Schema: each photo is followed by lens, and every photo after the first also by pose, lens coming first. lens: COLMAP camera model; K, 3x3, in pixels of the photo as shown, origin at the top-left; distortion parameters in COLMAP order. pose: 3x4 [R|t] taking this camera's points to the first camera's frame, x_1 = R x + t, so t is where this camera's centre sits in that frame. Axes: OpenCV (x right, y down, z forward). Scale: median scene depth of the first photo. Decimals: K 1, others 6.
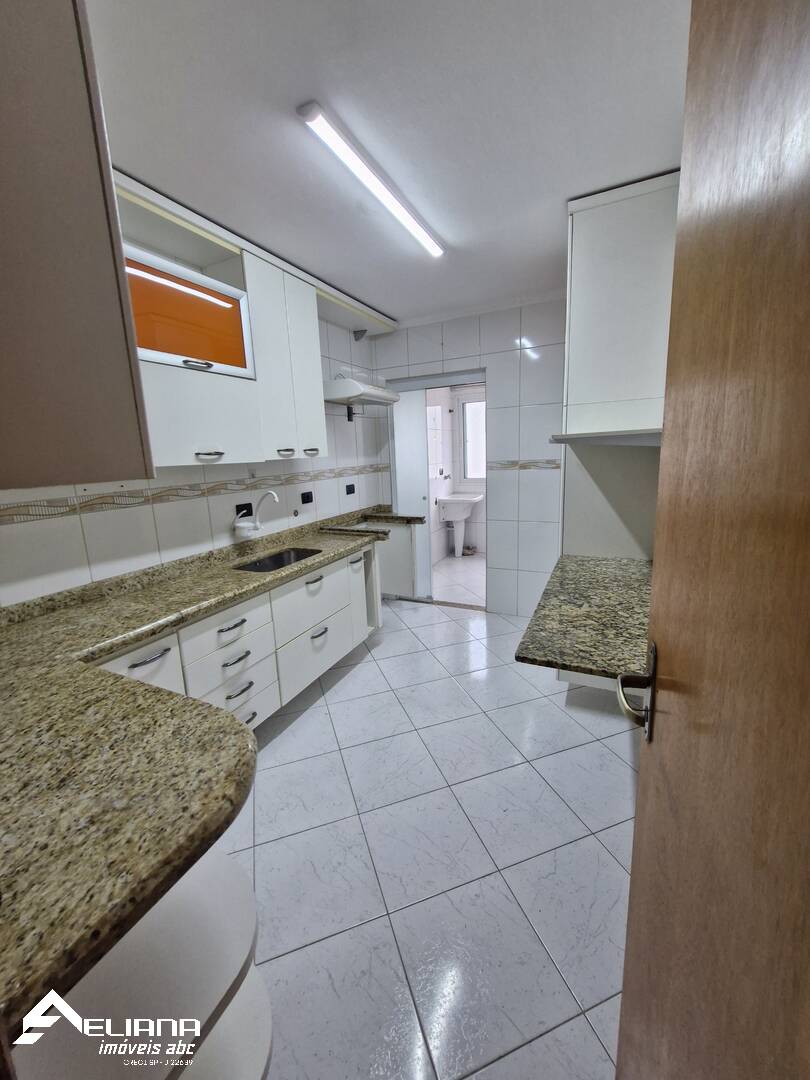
lens RADIAL K [[422.0, 0, 400.7], [0, 422.0, 537.3], [0, 0, 1]] dist [0.001056, -0.000457]
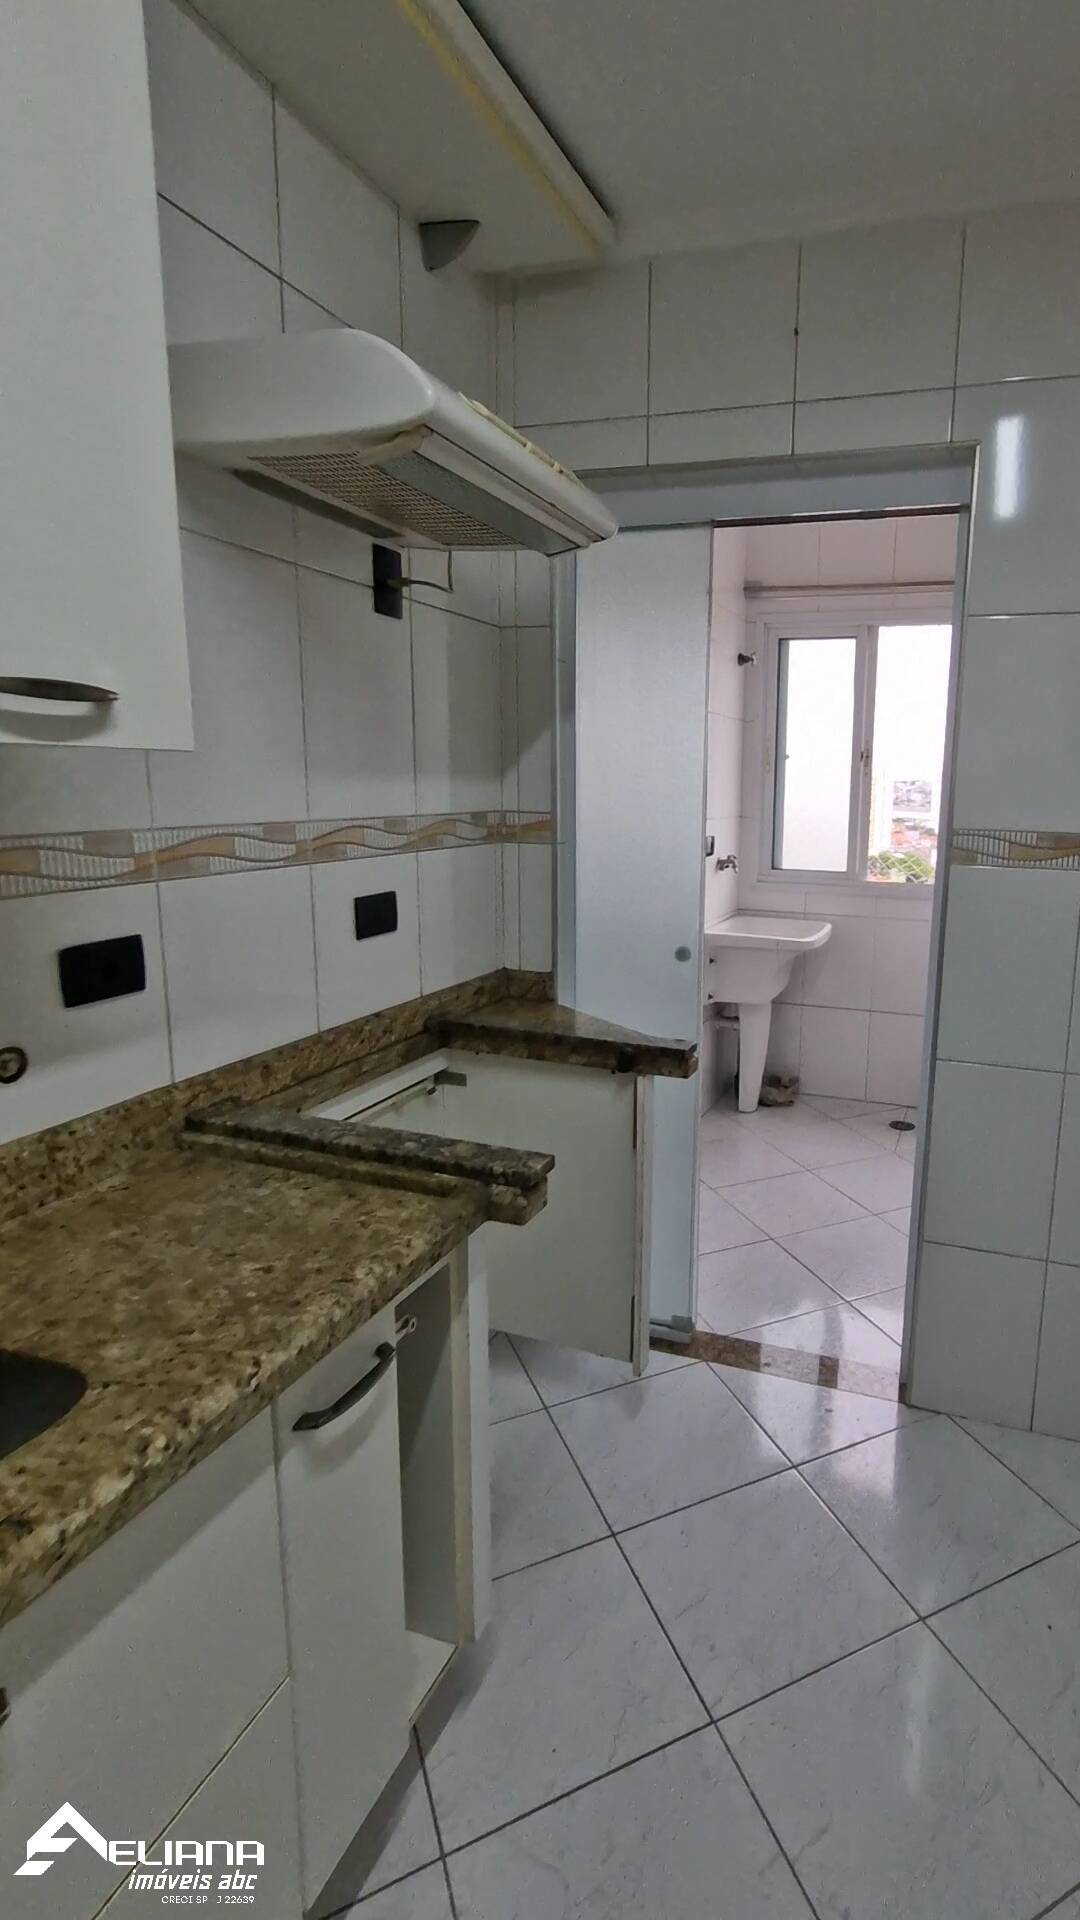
lens RADIAL K [[966.1, 0, 695.2], [0, 966.1, 952.1], [0, 0, 1]] dist [0.017109, 0.000300]
pose [[0.988749, 0.040916, 0.143878, -0.022676], [-0.036535, 0.998789, -0.032963, -0.078947], [-0.145052, 0.027336, 0.989046, 0.439633]]
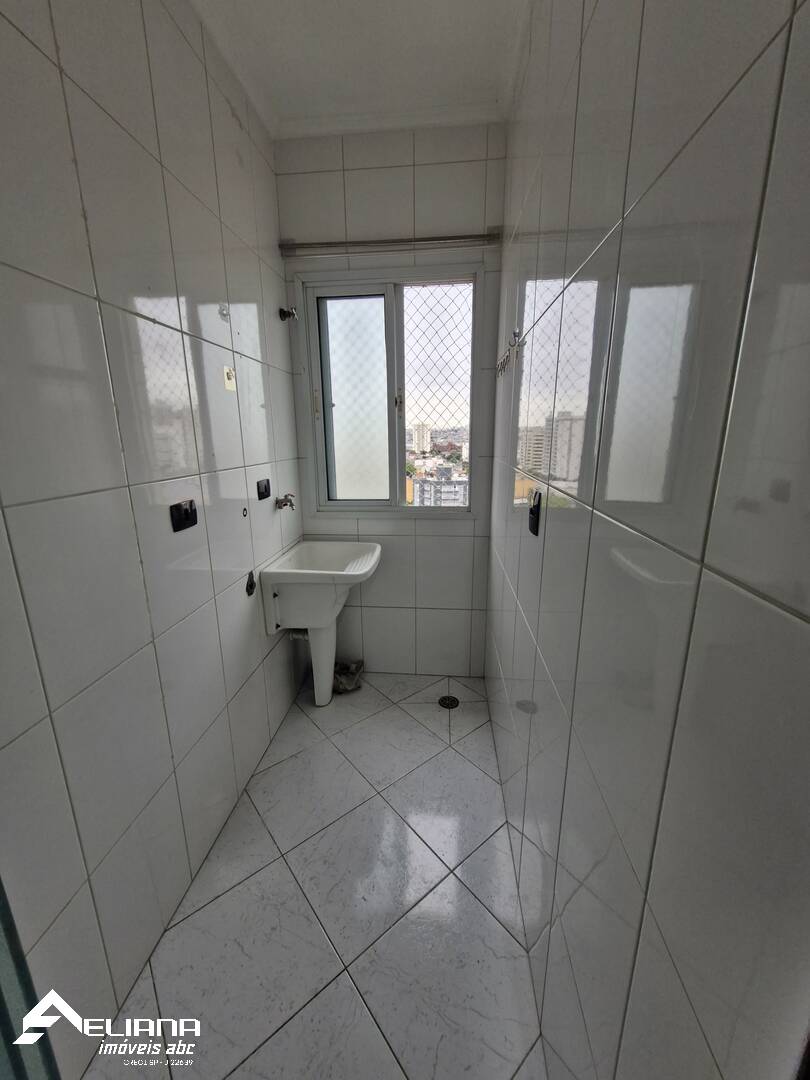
lens RADIAL K [[422.0, 0, 398.6], [0, 422.0, 534.2], [0, 0, 1]] dist [0.001056, -0.000457]
pose [[0.943622, -0.048121, 0.327509, 0.131039], [0.036670, 0.998484, 0.041054, -0.197346], [-0.328988, -0.026730, 0.943956, 0.981691]]
